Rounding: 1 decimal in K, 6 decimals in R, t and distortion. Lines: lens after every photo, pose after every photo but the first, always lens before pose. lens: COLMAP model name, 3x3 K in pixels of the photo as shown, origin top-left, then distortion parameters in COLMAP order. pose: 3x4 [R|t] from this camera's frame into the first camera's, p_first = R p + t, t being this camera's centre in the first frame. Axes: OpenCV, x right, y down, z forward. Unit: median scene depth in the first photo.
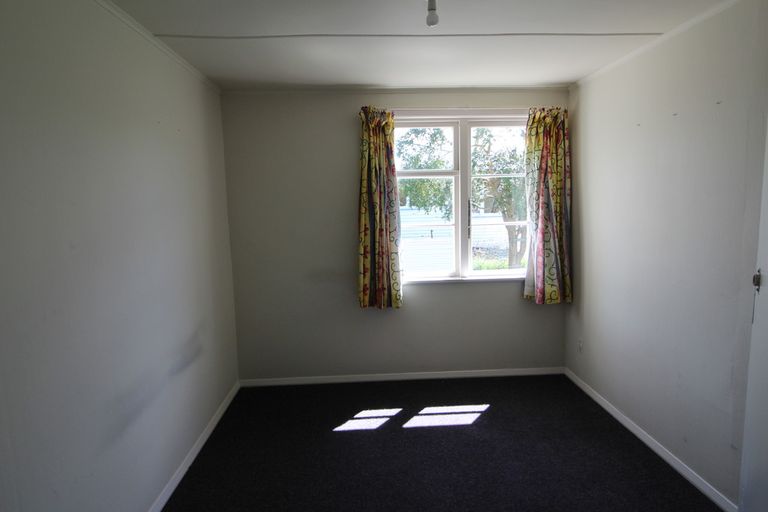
lens RADIAL K [[457.9, 0, 384.0], [0, 457.9, 259.5], [0, 0, 1]] dist [-0.083841, -0.000487]
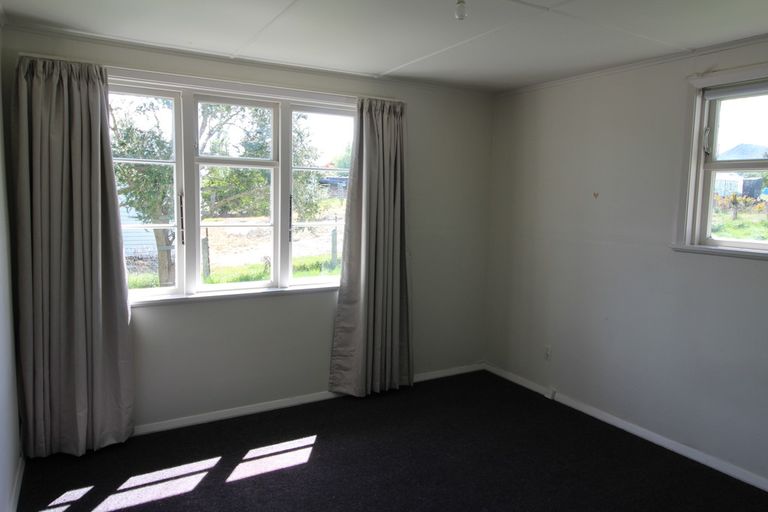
lens RADIAL K [[578.0, 0, 384.3], [0, 578.0, 250.1], [0, 0, 1]] dist [-0.032346, -0.006653]
pose [[0.857387, -0.004679, 0.514651, -0.219405], [0.024043, 0.999231, -0.030969, 0.007429], [-0.514110, 0.038926, 0.856840, -0.011025]]
